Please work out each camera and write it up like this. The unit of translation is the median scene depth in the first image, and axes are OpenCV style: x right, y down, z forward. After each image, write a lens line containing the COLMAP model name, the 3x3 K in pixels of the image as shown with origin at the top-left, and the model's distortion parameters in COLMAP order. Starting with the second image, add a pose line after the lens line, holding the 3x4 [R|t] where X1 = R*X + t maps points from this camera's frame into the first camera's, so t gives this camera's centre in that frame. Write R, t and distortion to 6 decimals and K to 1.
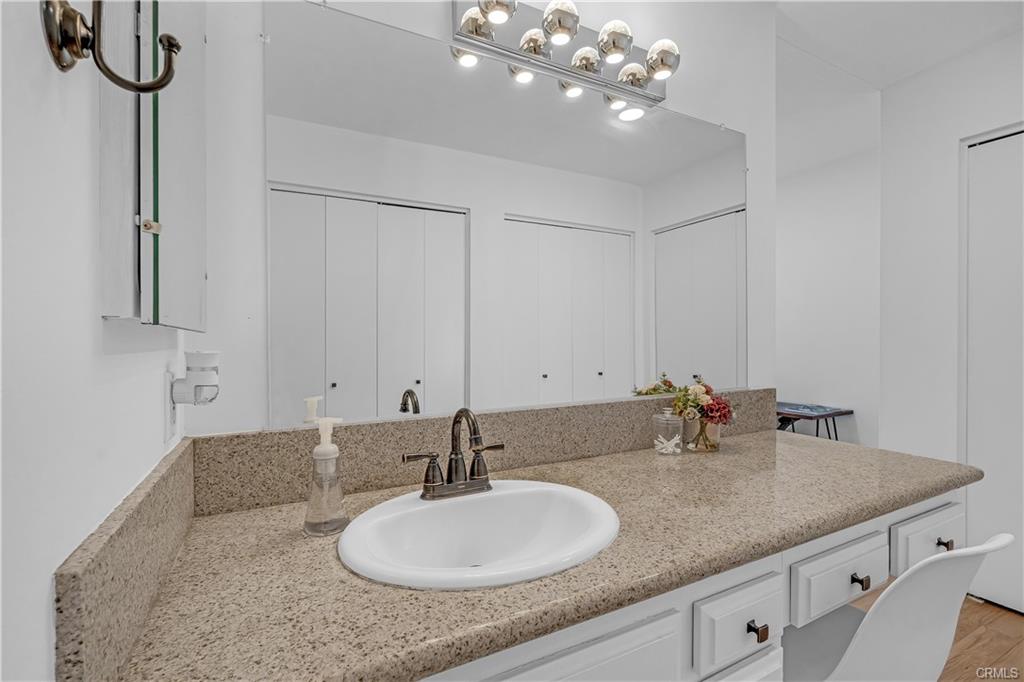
lens RADIAL K [[455.6, 0, 509.5], [0, 455.6, 341.6], [0, 0, 1]] dist [-0.007338, 0.001109]
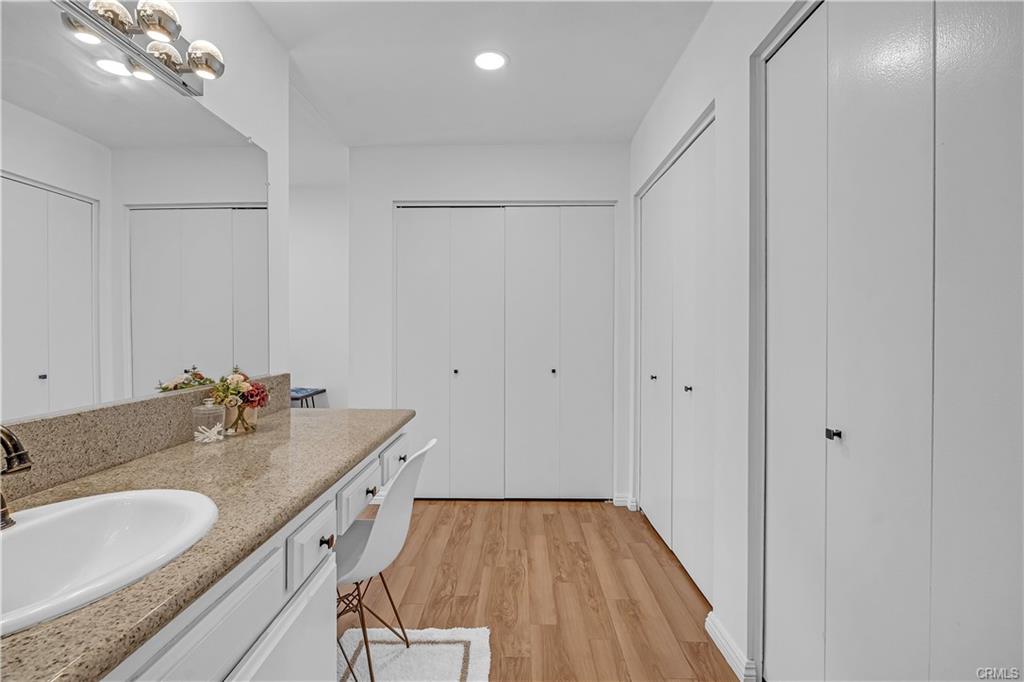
lens RADIAL K [[455.6, 0, 510.2], [0, 455.6, 335.9], [0, 0, 1]] dist [-0.007338, 0.001109]
pose [[0.468203, -0.004378, 0.883610, -0.252479], [0.001398, 0.999990, 0.004214, 0.000024], [-0.883620, -0.000737, 0.468204, -0.091015]]
